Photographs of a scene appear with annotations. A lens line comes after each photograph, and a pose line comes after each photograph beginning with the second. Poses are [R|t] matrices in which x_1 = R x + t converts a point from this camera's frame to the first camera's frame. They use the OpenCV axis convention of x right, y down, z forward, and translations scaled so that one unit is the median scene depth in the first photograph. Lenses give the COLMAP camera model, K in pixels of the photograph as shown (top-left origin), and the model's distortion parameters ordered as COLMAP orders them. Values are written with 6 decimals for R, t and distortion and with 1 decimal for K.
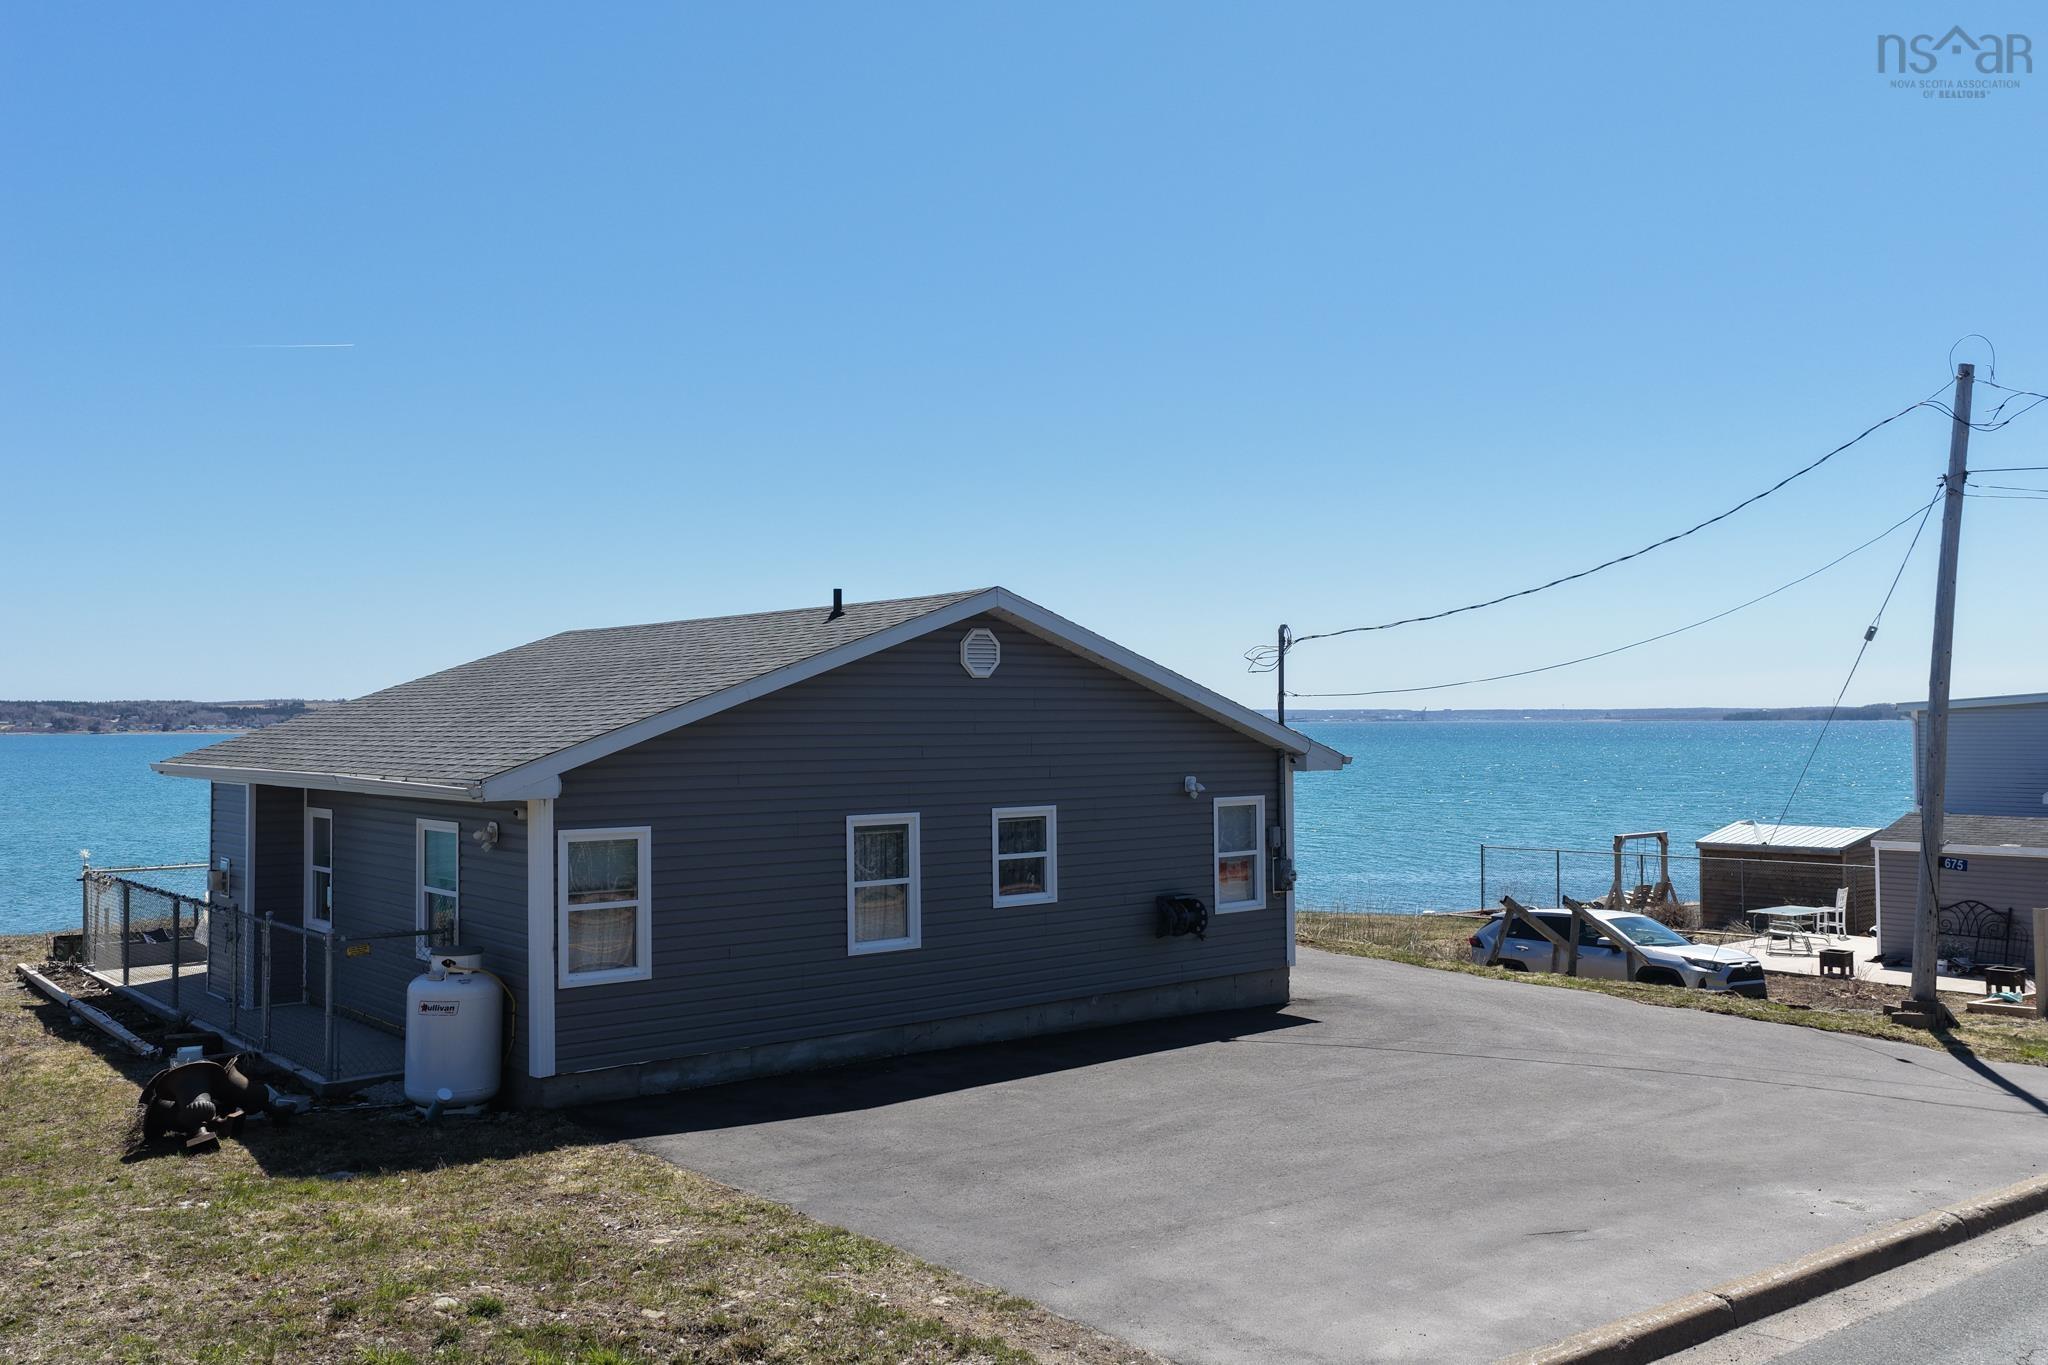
lens RADIAL K [[1705.0, 0, 1035.0], [0, 1705.0, 695.2], [0, 0, 1]] dist [0.006175, 0.008717]
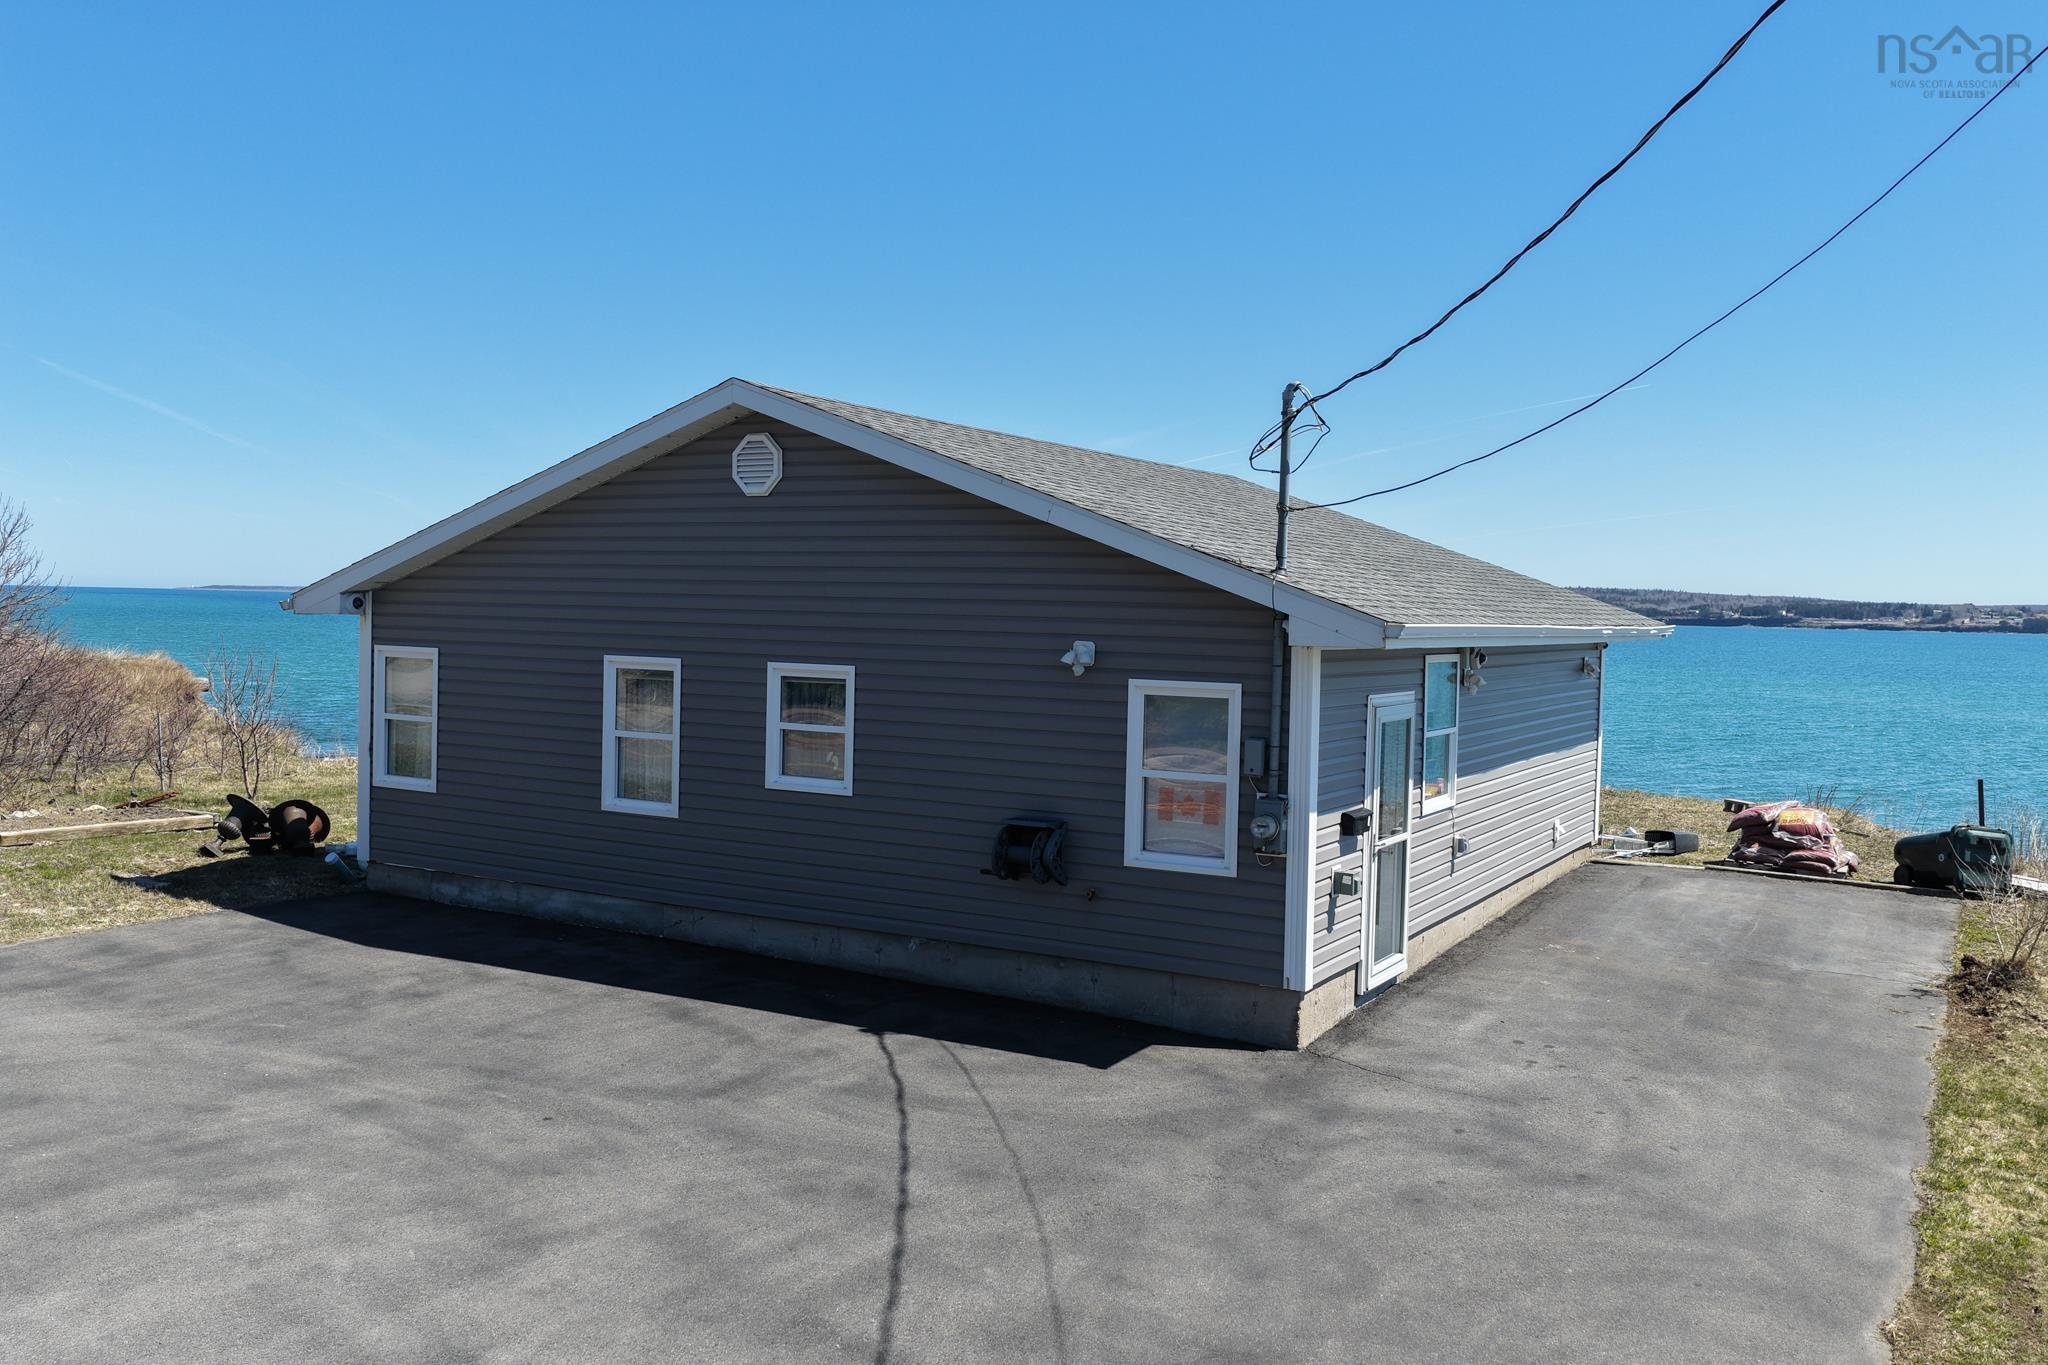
lens RADIAL K [[1699.0, 0, 1028.2], [0, 1699.0, 678.5], [0, 0, 1]] dist [-0.022189, 0.044861]
pose [[0.340104, 0.053760, -0.938850, 0.759683], [-0.010528, 0.998520, 0.053363, 0.031131], [0.940329, -0.008265, 0.340167, 0.854915]]
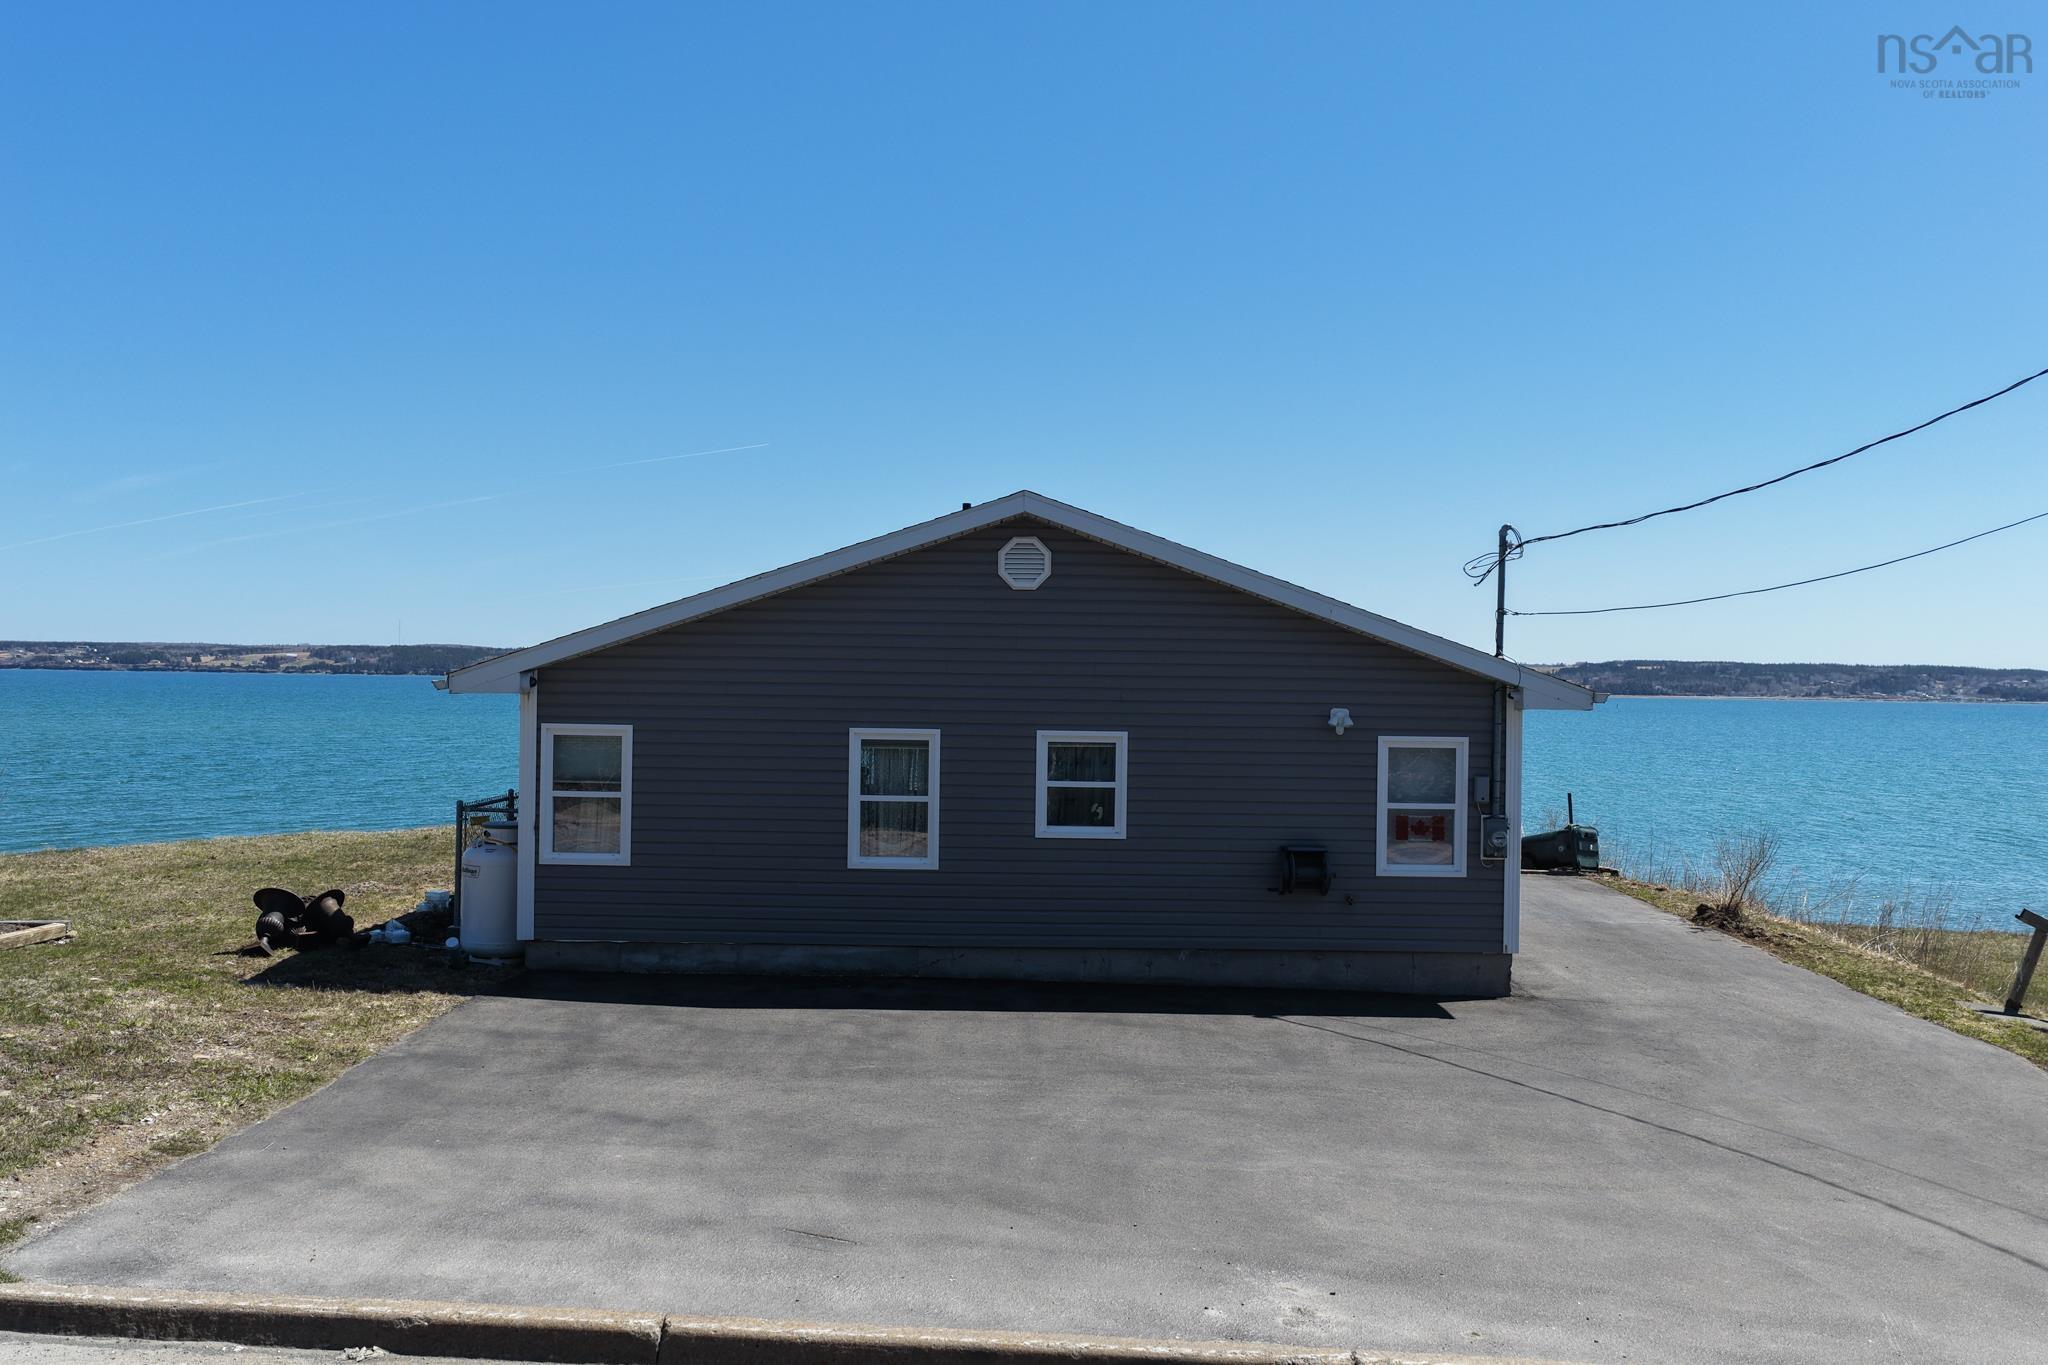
lens RADIAL K [[1705.0, 0, 1035.0], [0, 1705.0, 695.2], [0, 0, 1]] dist [0.006175, 0.008717]
pose [[0.767244, 0.023632, -0.640919, 0.575106], [-0.010775, 0.999655, 0.023959, 0.025194], [0.641264, -0.011476, 0.767234, 0.289363]]
